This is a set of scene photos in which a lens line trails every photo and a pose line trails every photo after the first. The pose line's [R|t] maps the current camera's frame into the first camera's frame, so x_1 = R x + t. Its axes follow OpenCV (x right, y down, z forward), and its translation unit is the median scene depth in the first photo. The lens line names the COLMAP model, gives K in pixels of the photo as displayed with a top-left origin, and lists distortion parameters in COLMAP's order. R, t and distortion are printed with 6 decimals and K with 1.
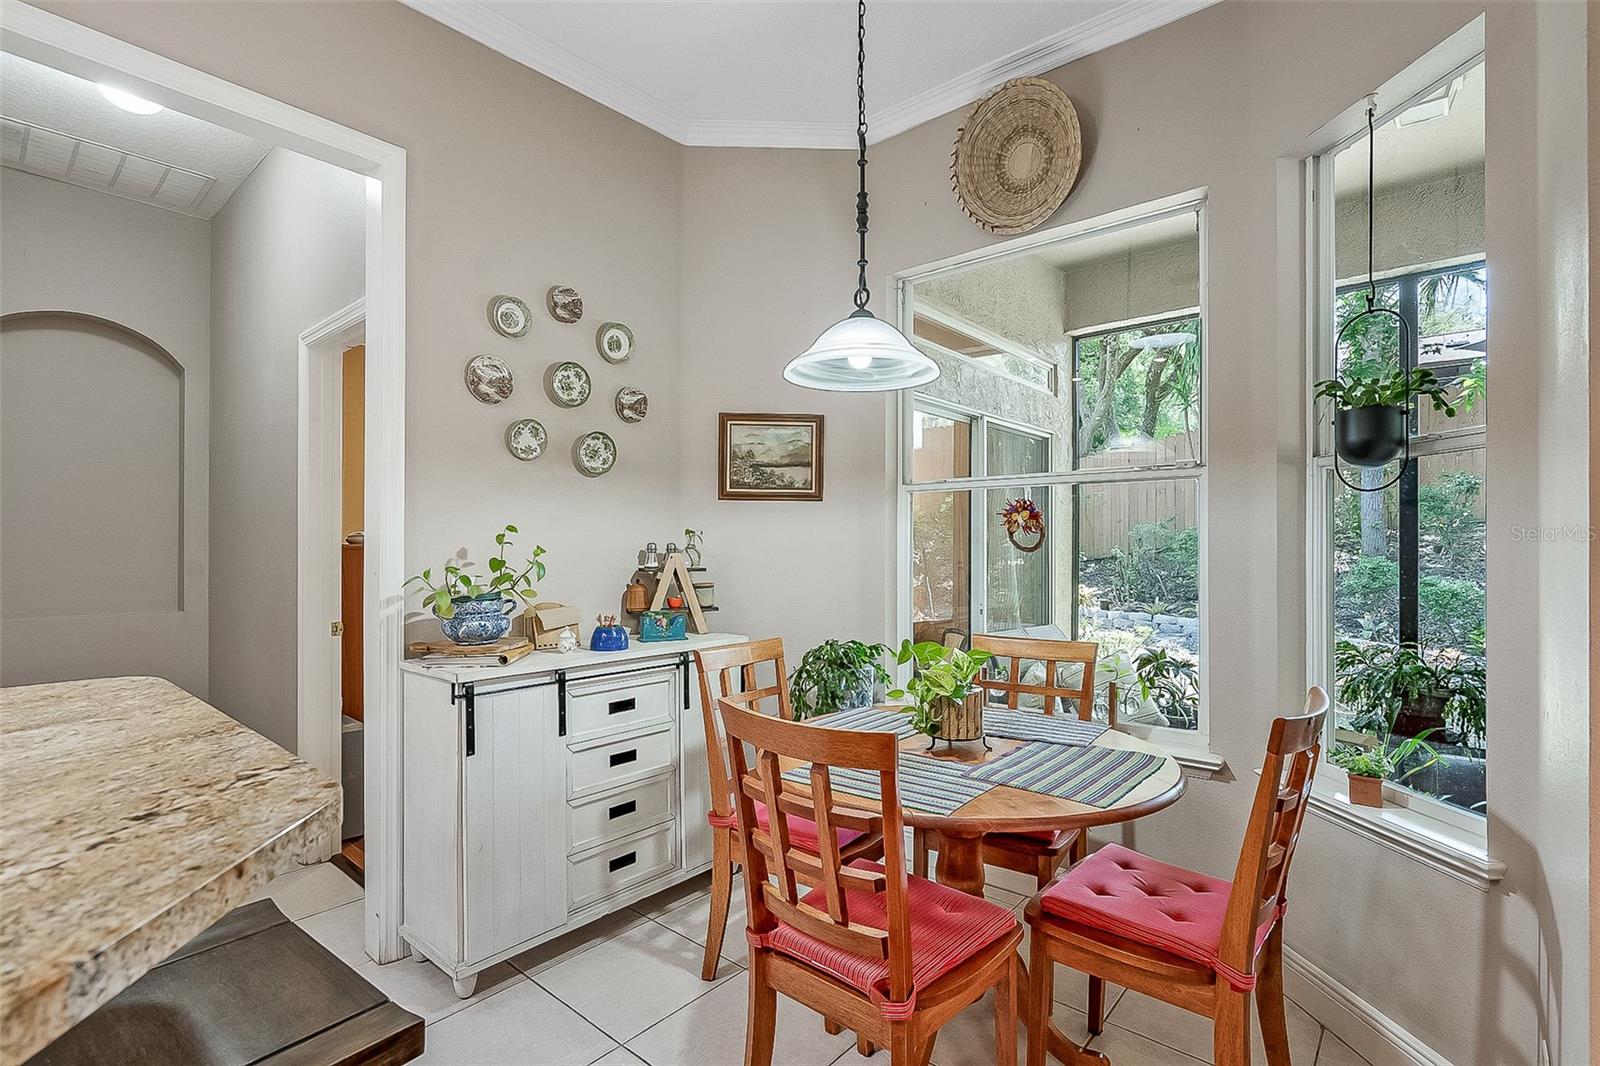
lens RADIAL K [[749.0, 0, 794.3], [0, 749.0, 541.8], [0, 0, 1]] dist [-0.002101, 0.001713]
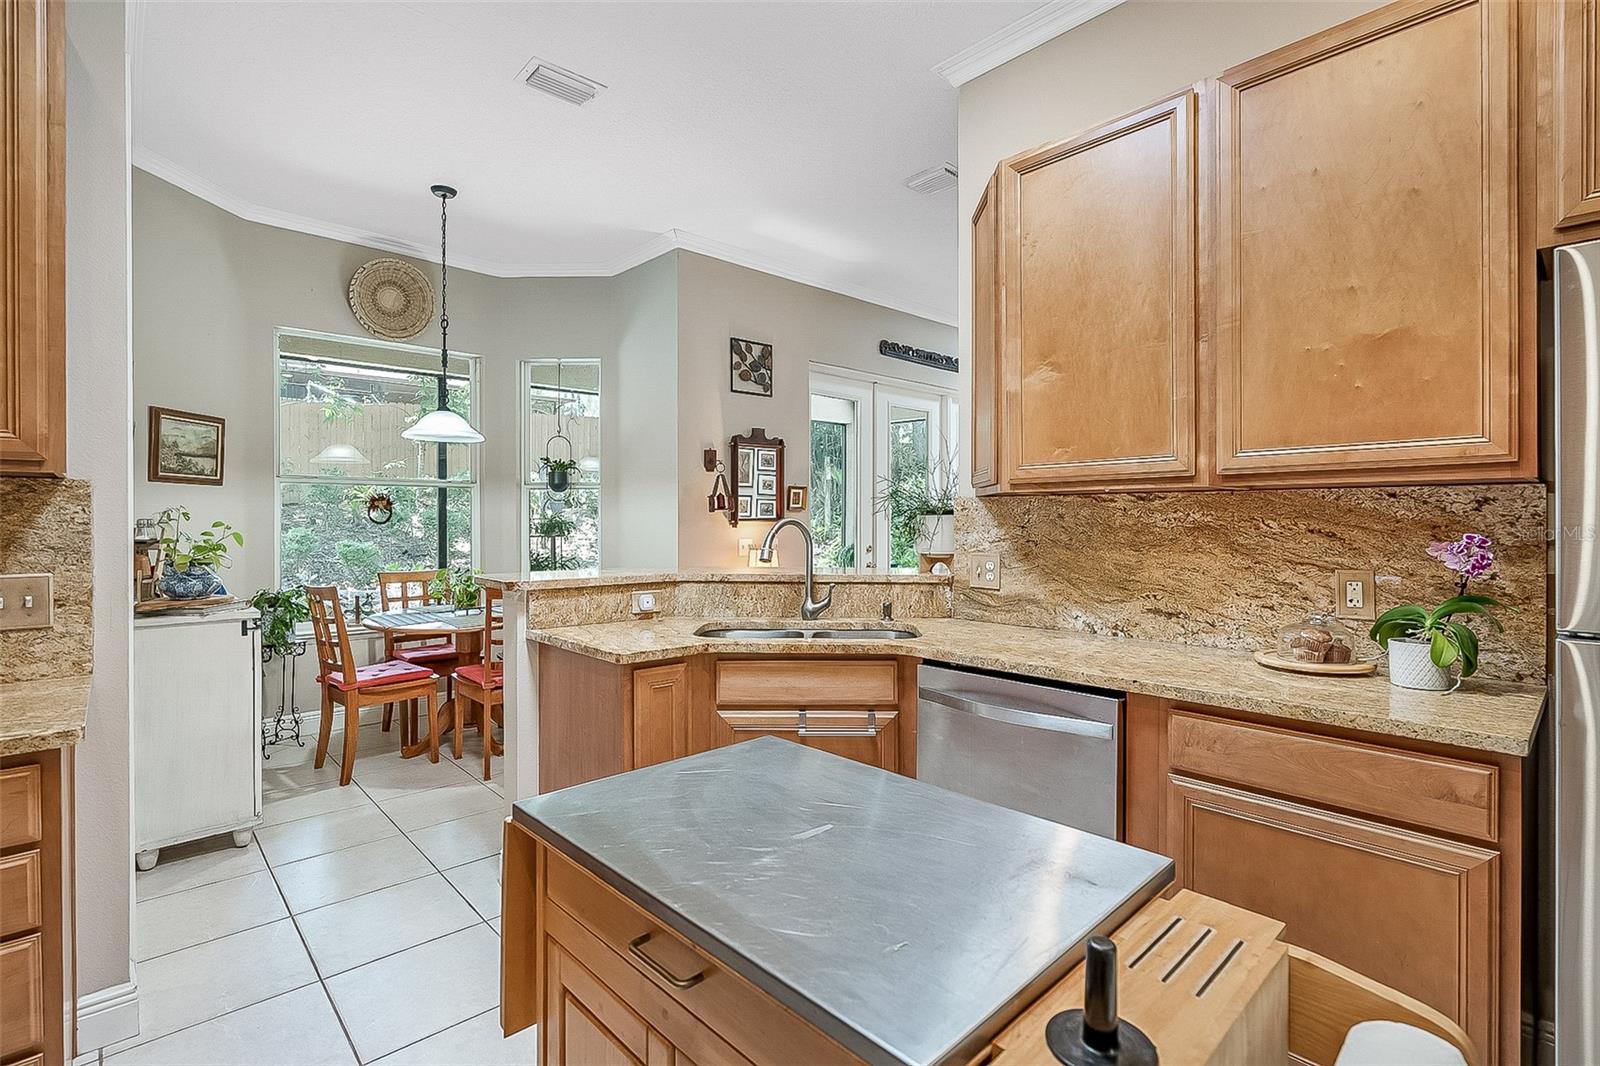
lens RADIAL K [[744.5, 0, 798.4], [0, 744.5, 523.7], [0, 0, 1]] dist [-0.009055, 0.001107]
pose [[0.118059, -0.005516, 0.992991, -1.219318], [-0.006922, 0.999956, 0.006378, -0.005576], [-0.992982, -0.007626, 0.118015, -0.136345]]
